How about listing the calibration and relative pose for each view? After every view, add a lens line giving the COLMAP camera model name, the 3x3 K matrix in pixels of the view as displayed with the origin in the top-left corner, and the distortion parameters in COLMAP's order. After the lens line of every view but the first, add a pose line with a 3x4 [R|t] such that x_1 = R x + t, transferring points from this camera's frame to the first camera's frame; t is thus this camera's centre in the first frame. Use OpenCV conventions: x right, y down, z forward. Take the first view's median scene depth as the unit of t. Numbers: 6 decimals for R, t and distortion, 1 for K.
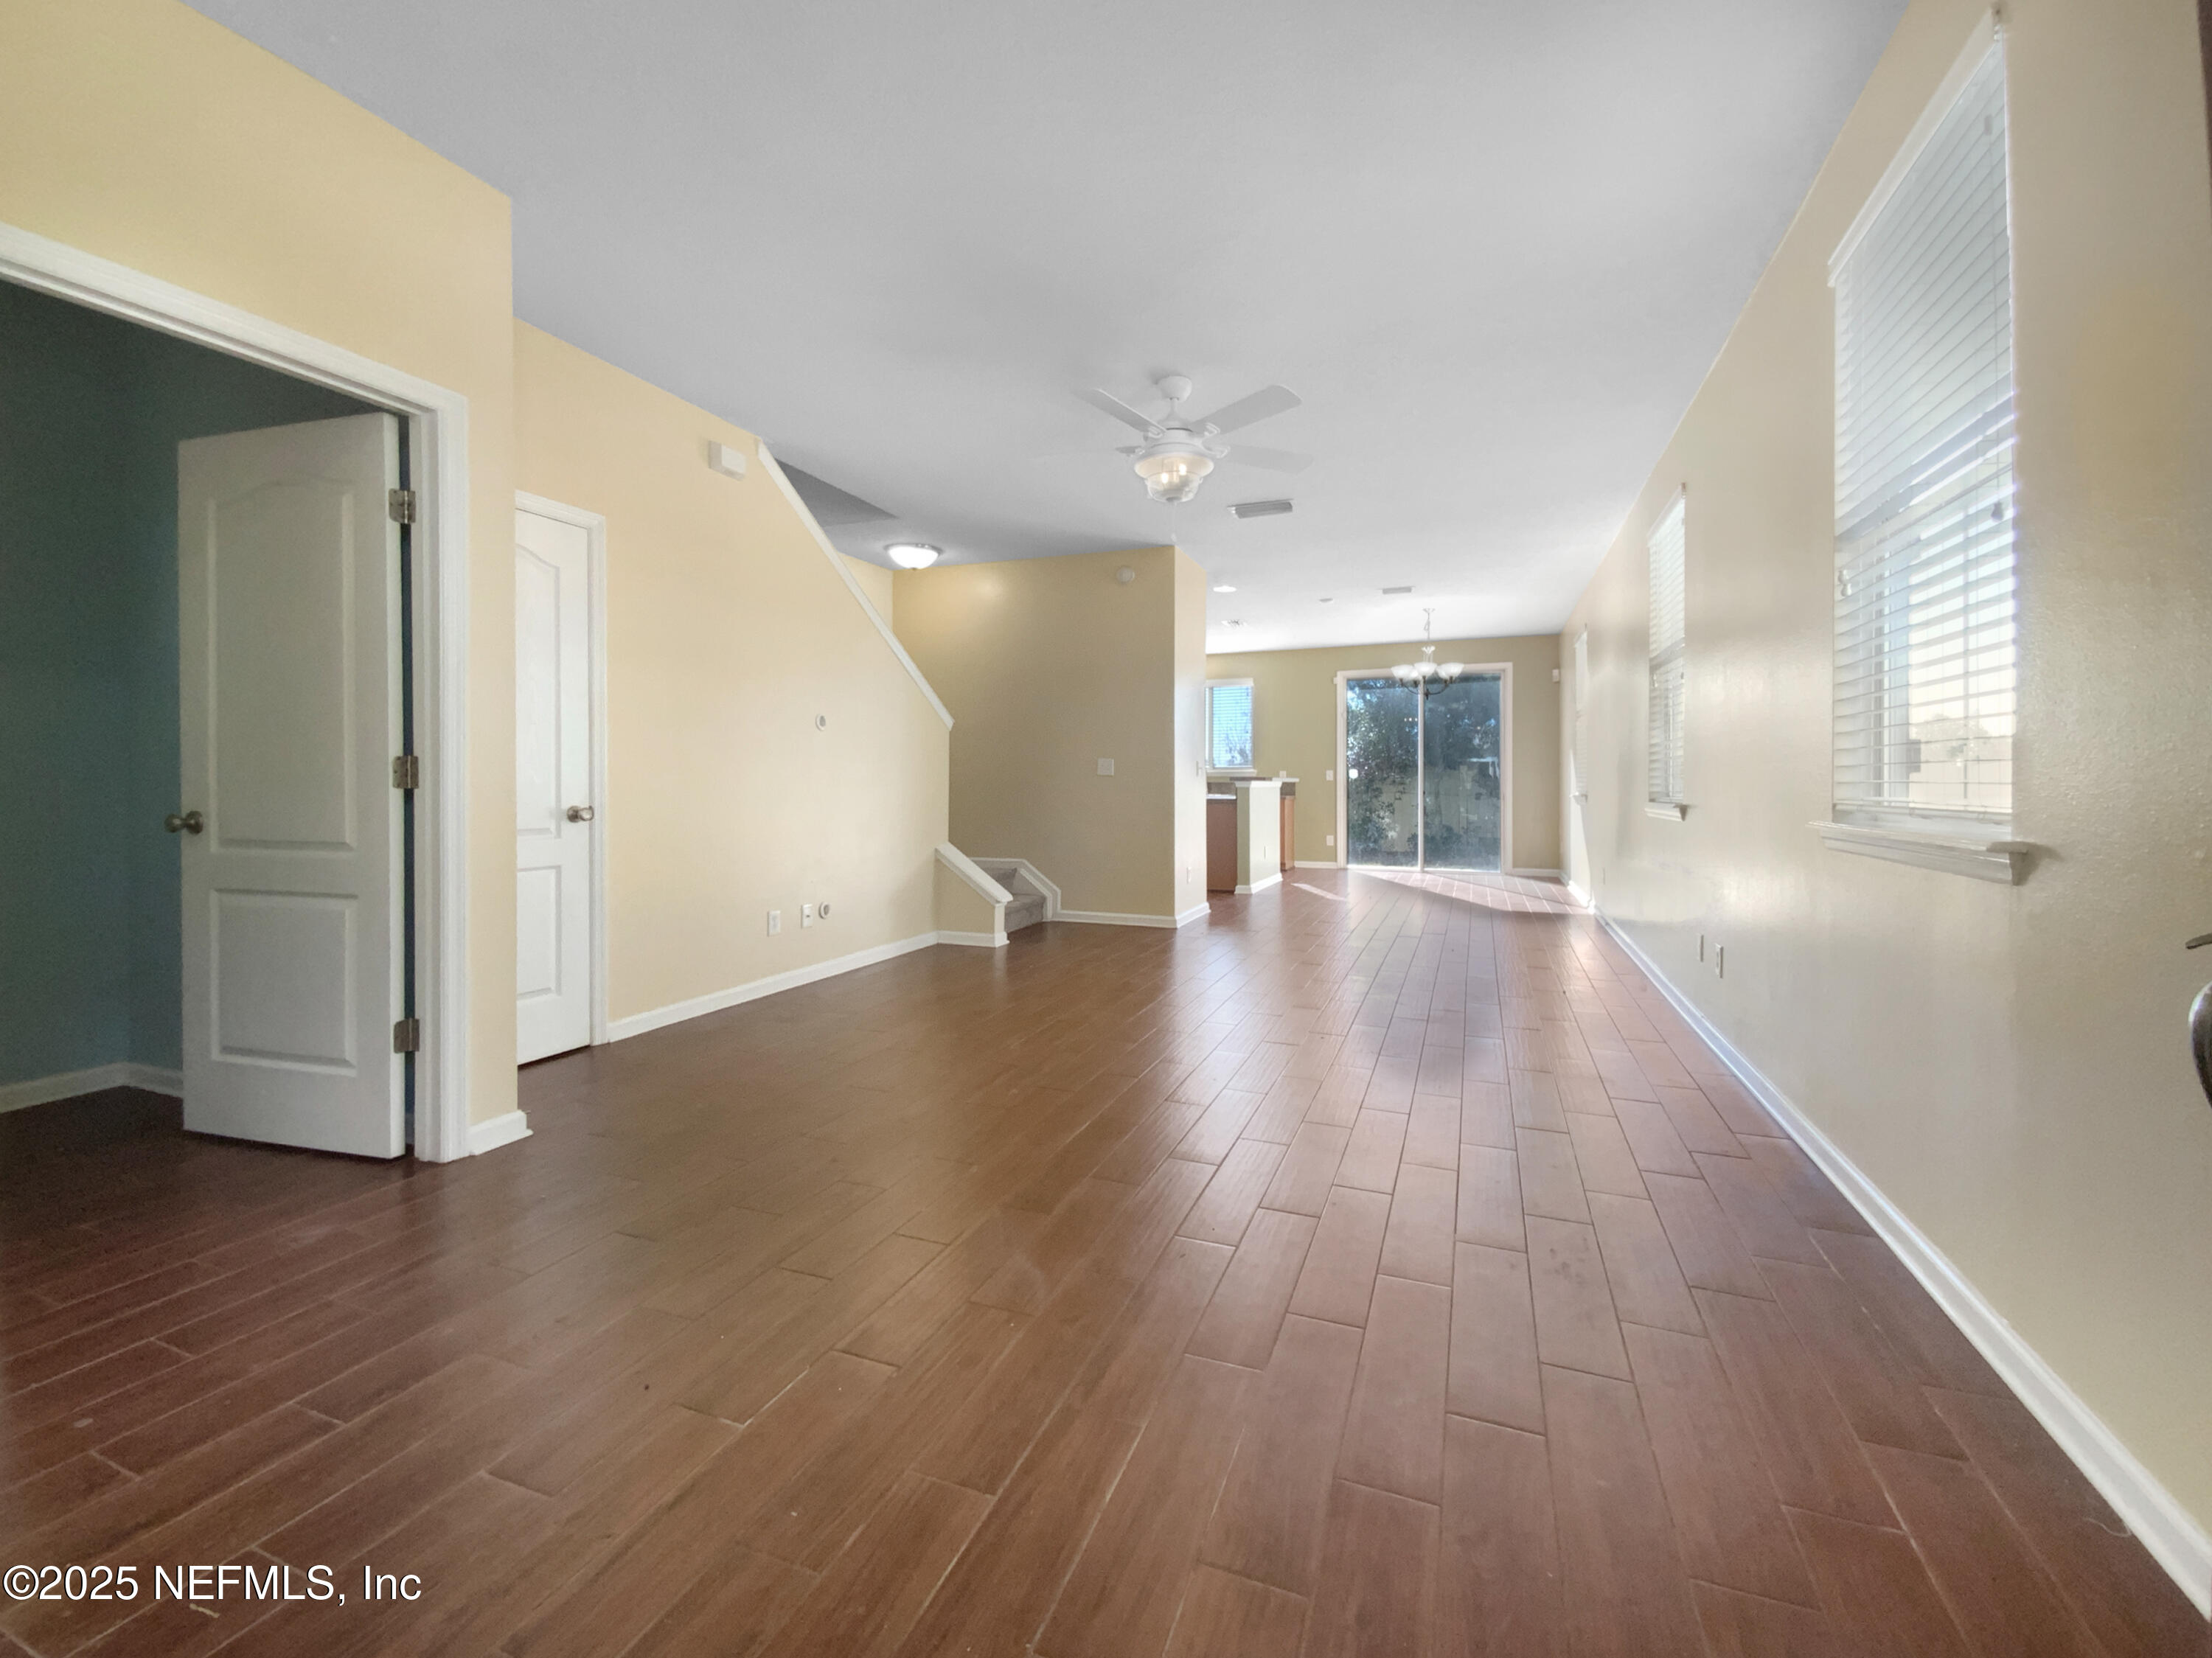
lens RADIAL K [[902.2, 0, 1142.0], [0, 902.2, 777.6], [0, 0, 1]] dist [0.018455, -0.001197]
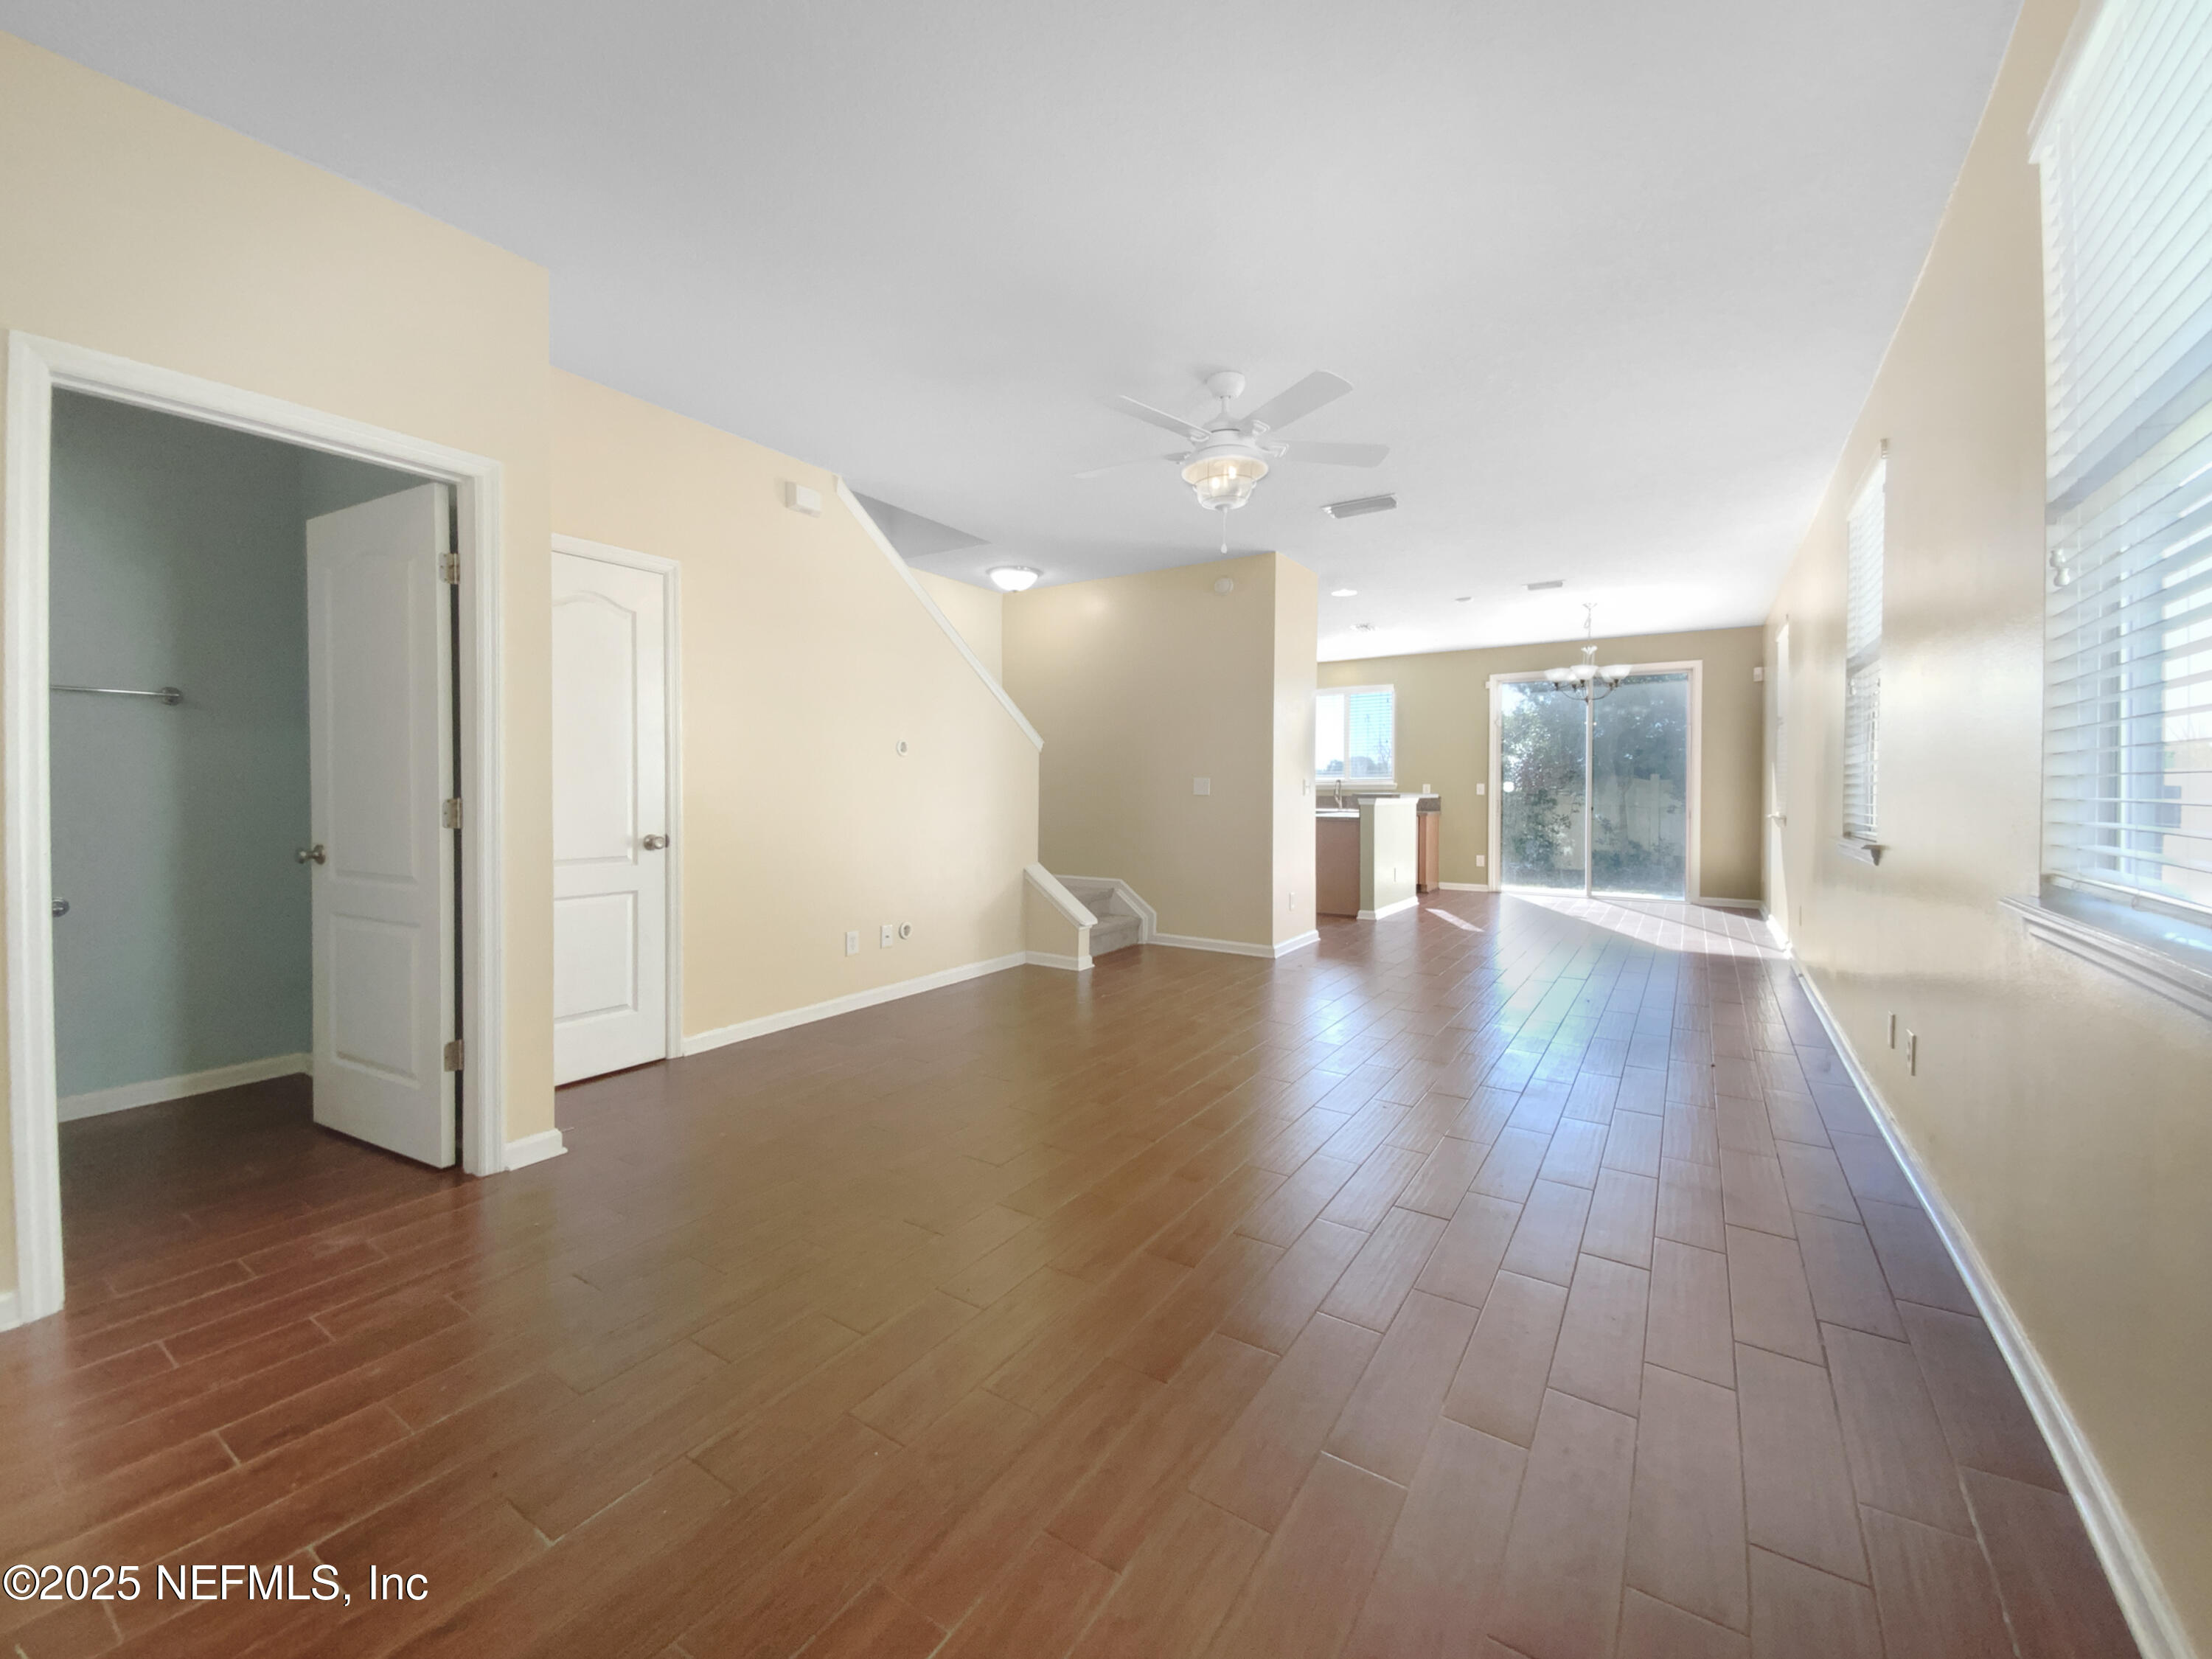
lens RADIAL K [[902.3, 0, 1078.6], [0, 902.3, 797.2], [0, 0, 1]] dist [0.018455, -0.001197]
pose [[0.974805, 0.001727, -0.223051, 0.083581], [0.000523, 0.999950, 0.010029, -0.018859], [0.223057, -0.009893, 0.974755, 0.056805]]
